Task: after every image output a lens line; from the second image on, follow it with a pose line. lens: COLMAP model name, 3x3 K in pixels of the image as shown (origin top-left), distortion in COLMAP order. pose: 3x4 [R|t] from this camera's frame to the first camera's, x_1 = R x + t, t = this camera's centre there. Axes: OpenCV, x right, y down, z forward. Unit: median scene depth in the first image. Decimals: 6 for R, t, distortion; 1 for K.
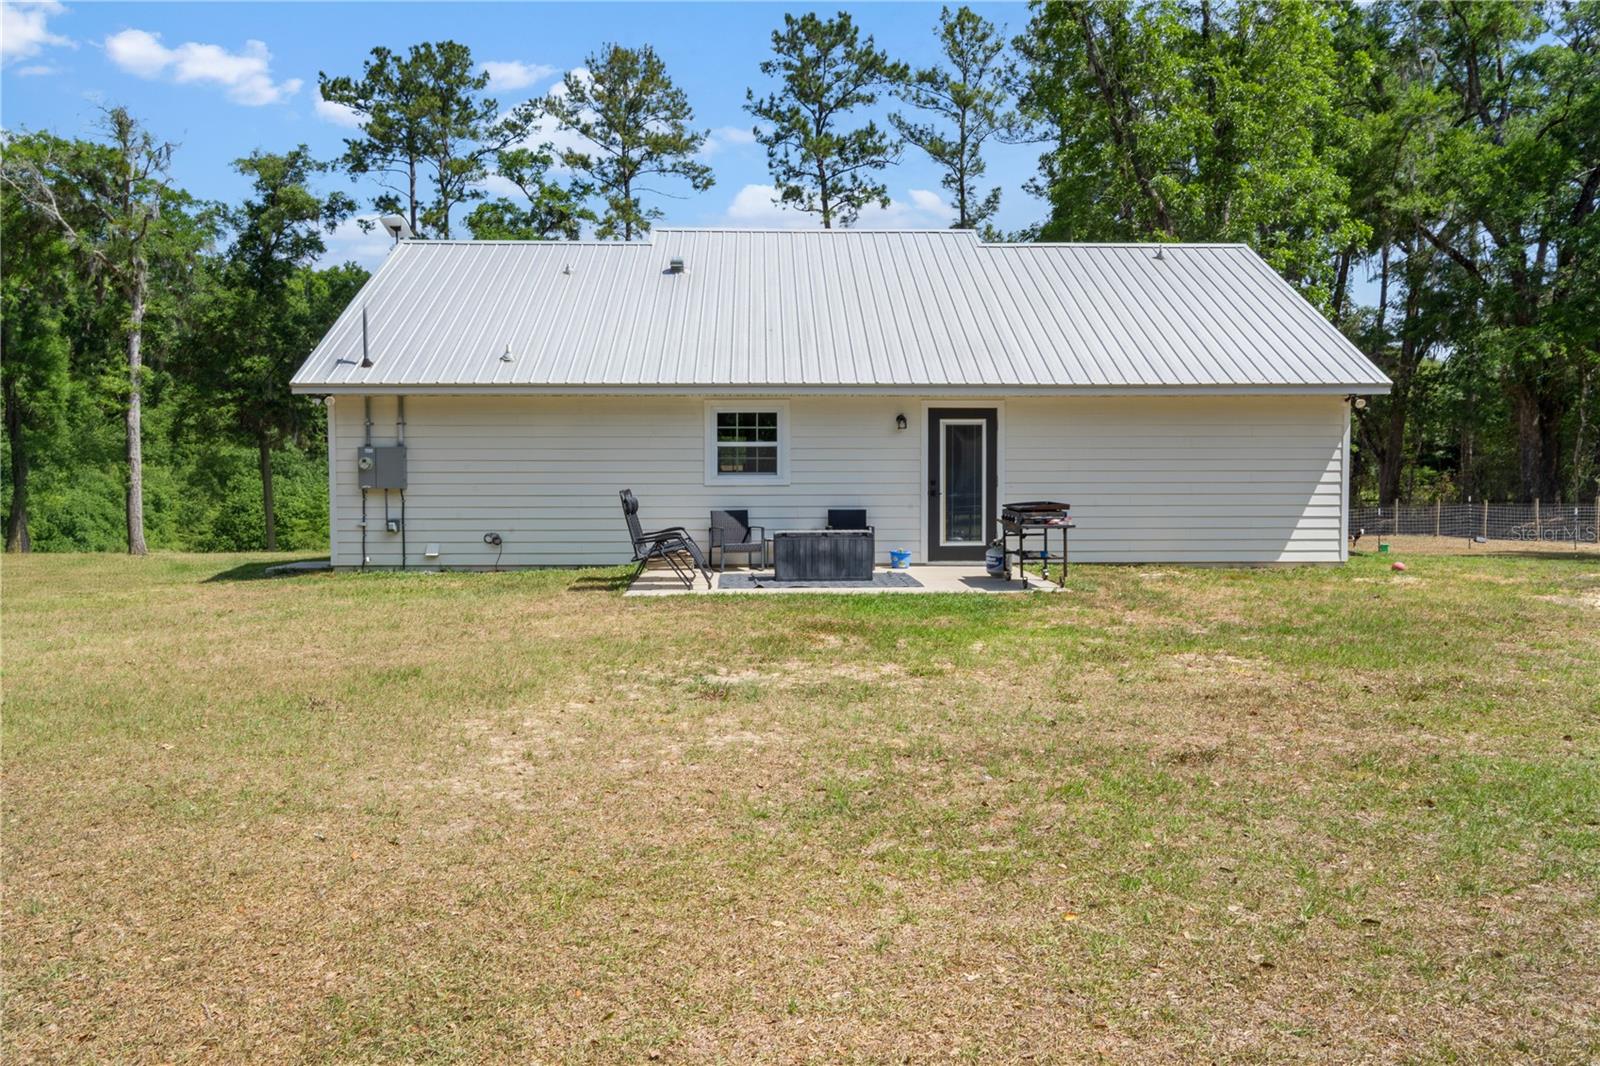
lens RADIAL K [[1171.9, 0, 803.4], [0, 1171.9, 538.9], [0, 0, 1]] dist [0.000976, 0.001650]
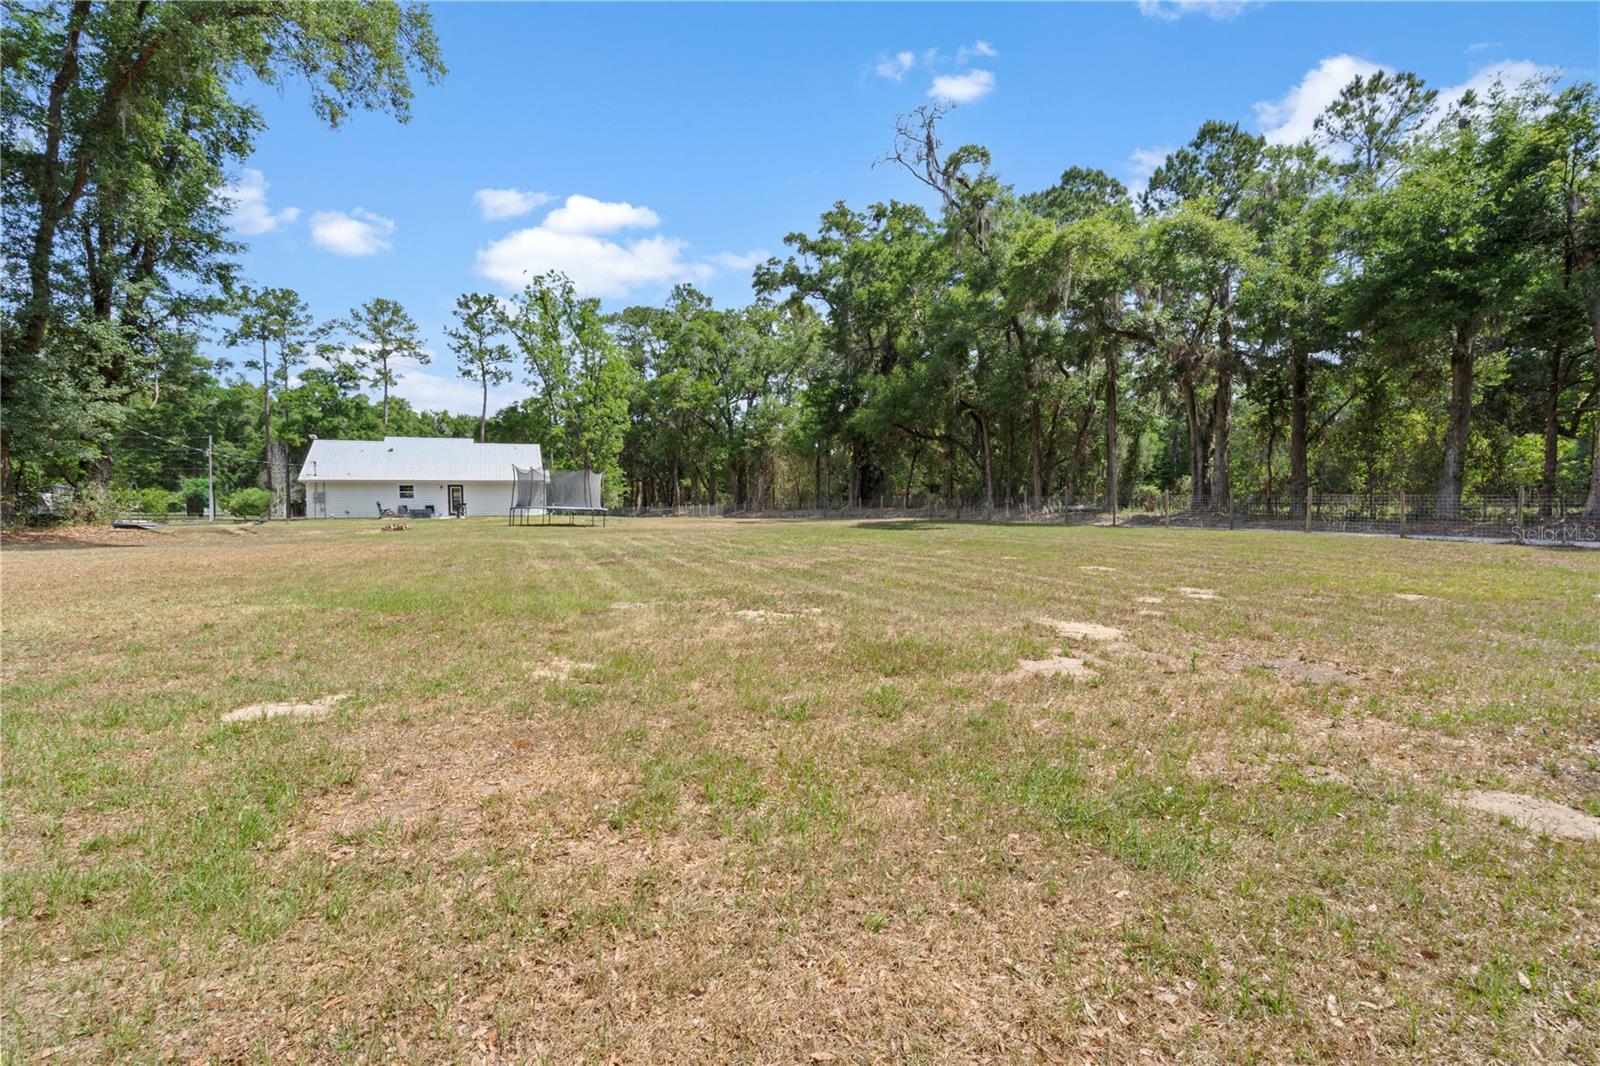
lens RADIAL K [[730.5, 0, 794.1], [0, 730.5, 536.7], [0, 0, 1]] dist [0.004993, 0.001248]
pose [[0.940807, -0.022506, 0.338194, 0.098028], [0.021561, 0.999746, 0.006551, 0.026807], [-0.338256, 0.001129, 0.941053, -0.538712]]
